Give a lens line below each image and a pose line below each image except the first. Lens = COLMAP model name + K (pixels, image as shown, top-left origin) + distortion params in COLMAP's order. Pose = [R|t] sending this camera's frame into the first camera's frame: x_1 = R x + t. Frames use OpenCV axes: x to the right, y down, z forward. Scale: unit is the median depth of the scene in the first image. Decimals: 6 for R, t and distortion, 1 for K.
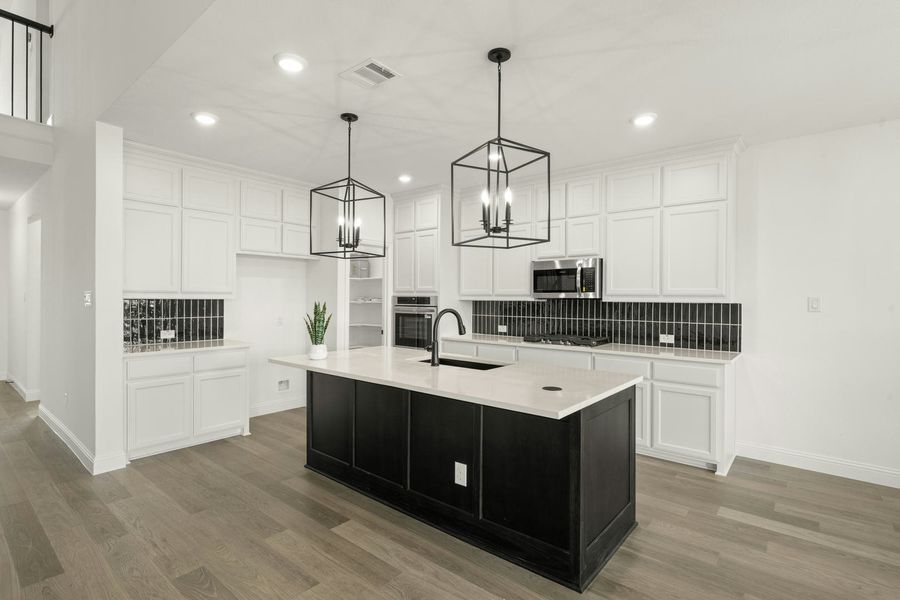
lens RADIAL K [[418.6, 0, 455.1], [0, 418.6, 299.3], [0, 0, 1]] dist [0.000433, 0.000346]
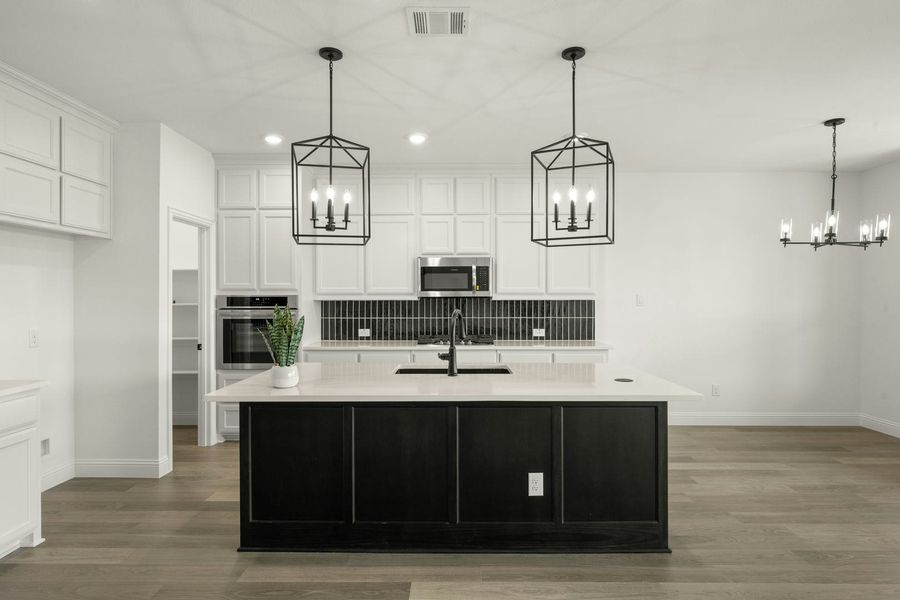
lens RADIAL K [[466.0, 0, 450.0], [0, 466.0, 300.0], [0, 0, 1]] dist [0.001369, 0.000621]
pose [[0.791521, -0.011755, 0.611029, -0.429900], [0.008974, 0.999931, 0.007613, -0.003921], [-0.611076, -0.000542, 0.791571, 0.160198]]
